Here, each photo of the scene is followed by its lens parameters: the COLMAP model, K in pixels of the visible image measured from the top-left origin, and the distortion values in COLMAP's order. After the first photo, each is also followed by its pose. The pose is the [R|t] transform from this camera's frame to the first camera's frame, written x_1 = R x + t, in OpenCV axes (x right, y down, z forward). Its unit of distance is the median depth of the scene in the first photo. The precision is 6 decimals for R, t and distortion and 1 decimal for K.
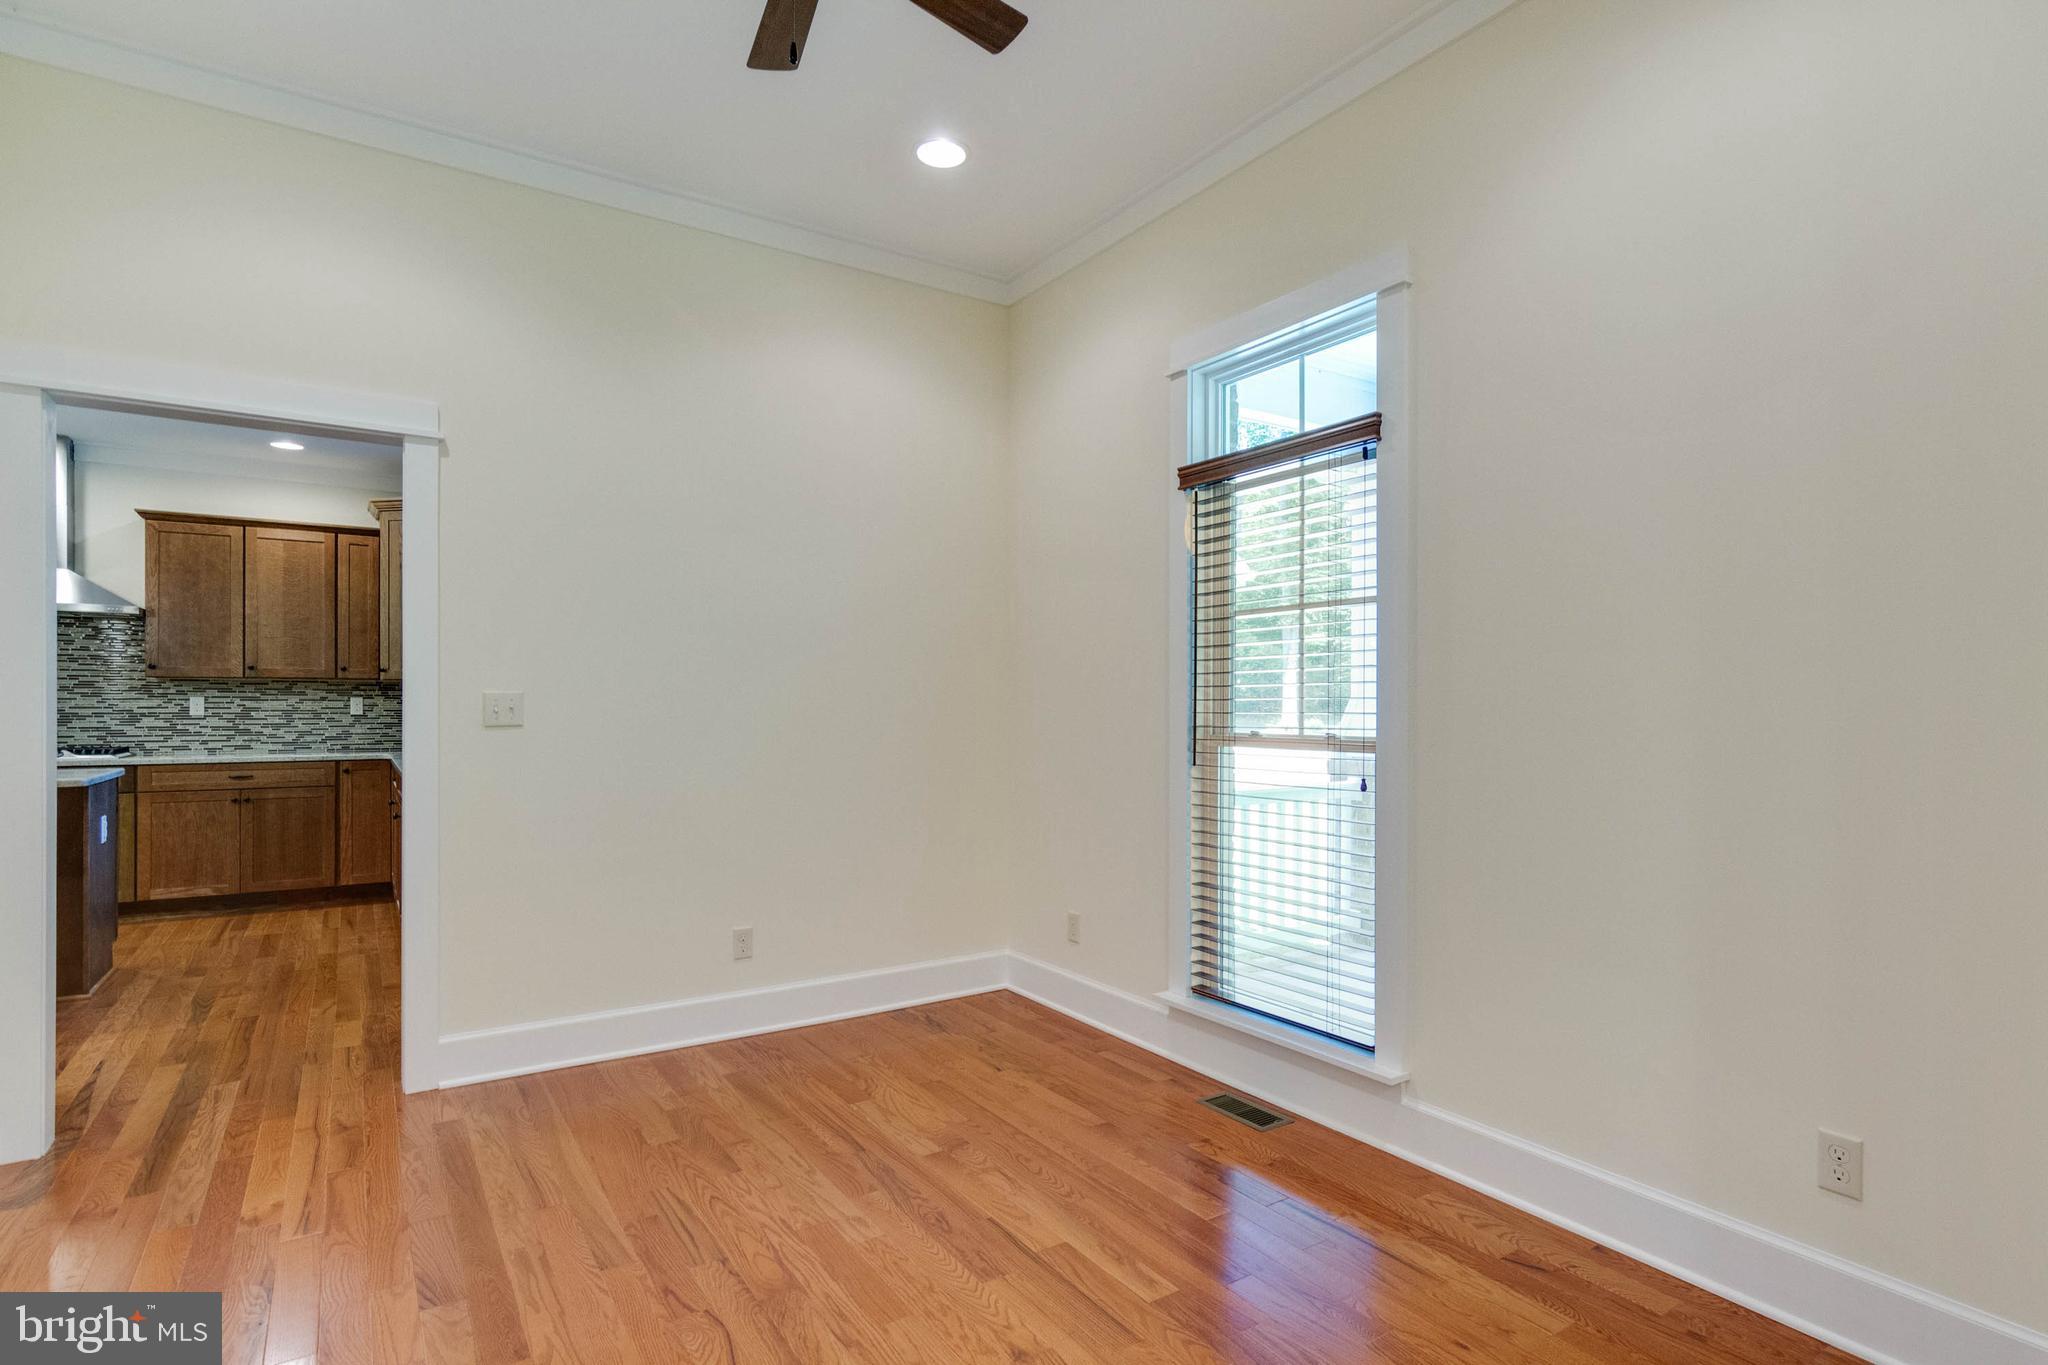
lens RADIAL K [[1038.8, 0, 1051.8], [0, 1038.8, 704.4], [0, 0, 1]] dist [0.002068, 0.000899]
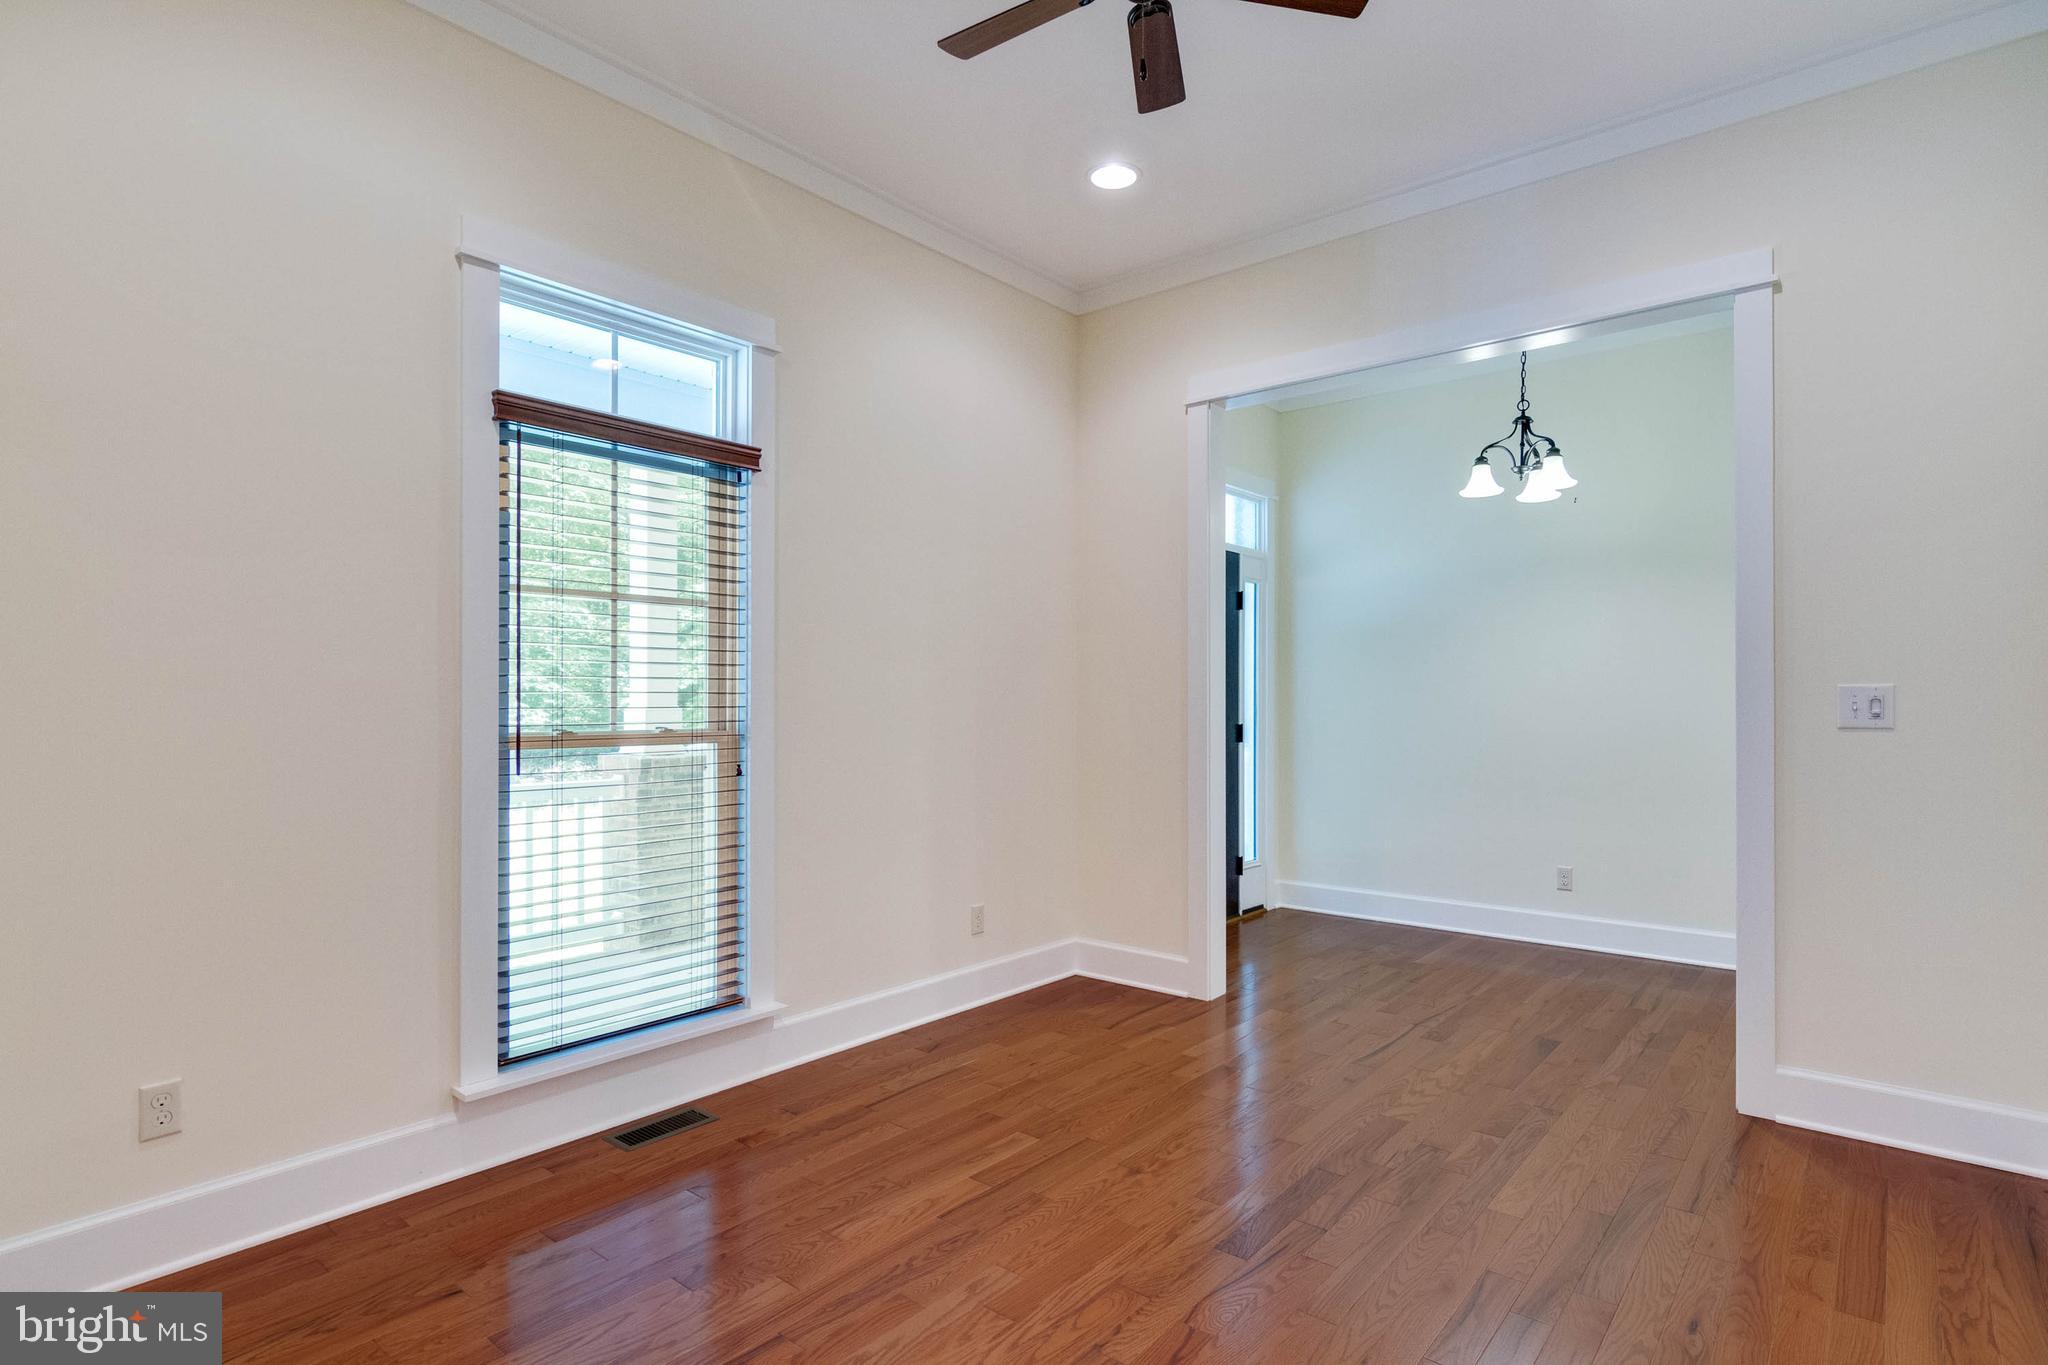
lens RADIAL K [[1038.8, 0, 1033.1], [0, 1038.8, 684.5], [0, 0, 1]] dist [0.002068, 0.000899]
pose [[-0.277569, 0.015406, 0.960582, -0.964049], [-0.003793, 0.999846, -0.017132, 0.002120], [-0.960698, -0.008399, -0.277468, 1.100031]]
